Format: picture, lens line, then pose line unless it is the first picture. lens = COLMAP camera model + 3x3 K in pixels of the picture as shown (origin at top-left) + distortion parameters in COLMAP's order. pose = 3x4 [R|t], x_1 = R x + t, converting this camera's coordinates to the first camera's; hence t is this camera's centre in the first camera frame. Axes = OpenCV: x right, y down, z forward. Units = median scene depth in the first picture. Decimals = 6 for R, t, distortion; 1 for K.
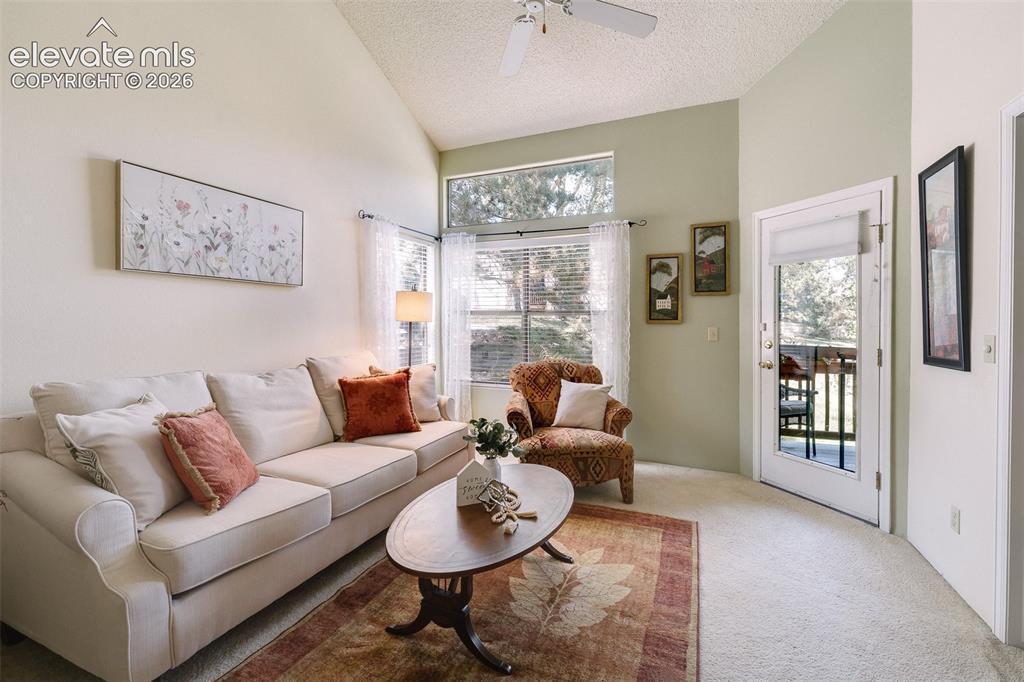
lens RADIAL K [[431.3, 0, 512.3], [0, 431.3, 319.1], [0, 0, 1]] dist [-0.000699, -0.000460]
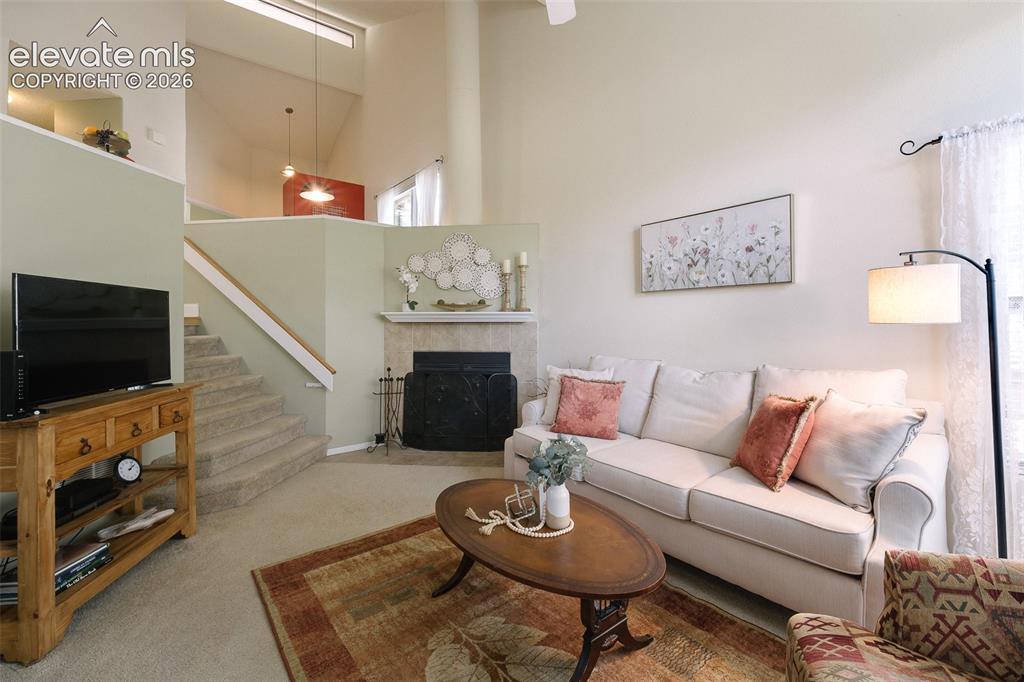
lens RADIAL K [[431.3, 0, 512.3], [0, 431.3, 319.1], [0, 0, 1]] dist [-0.000699, -0.000460]
pose [[-0.461359, -0.015159, -0.887084, 0.544178], [0.006279, 0.999773, -0.020350, 0.010481], [0.887192, -0.014958, -0.461159, 0.946811]]
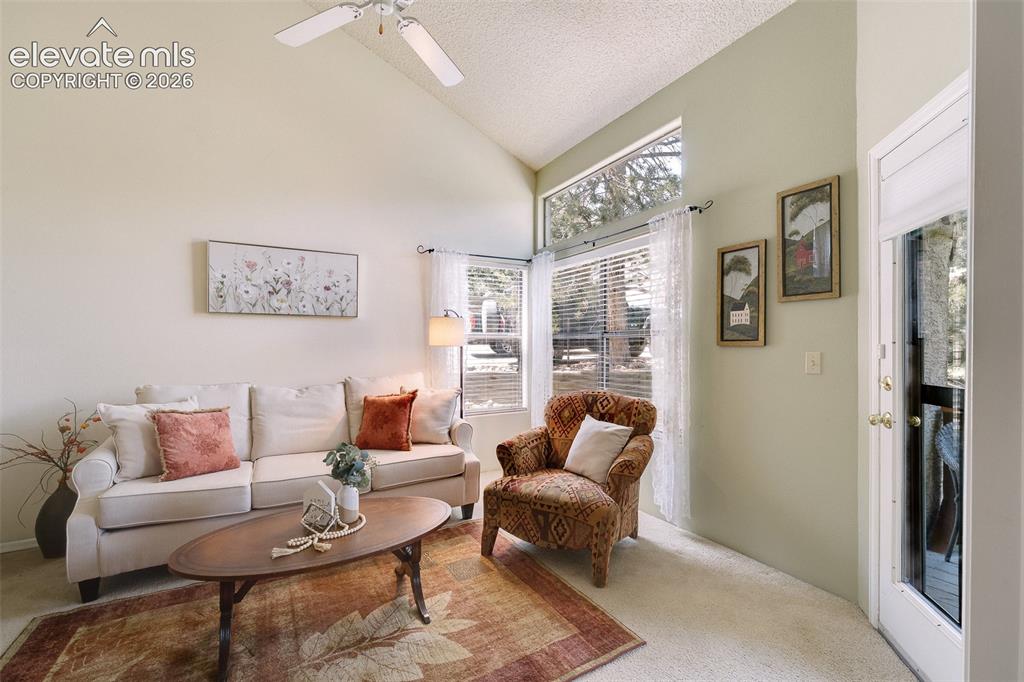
lens RADIAL K [[434.3, 0, 515.0], [0, 434.3, 339.2], [0, 0, 1]] dist [-0.001790, -0.000200]
pose [[0.801323, -0.016725, -0.597999, 0.616759], [0.010529, 0.999849, -0.013855, 0.006643], [0.598140, 0.004806, 0.801377, 0.308038]]
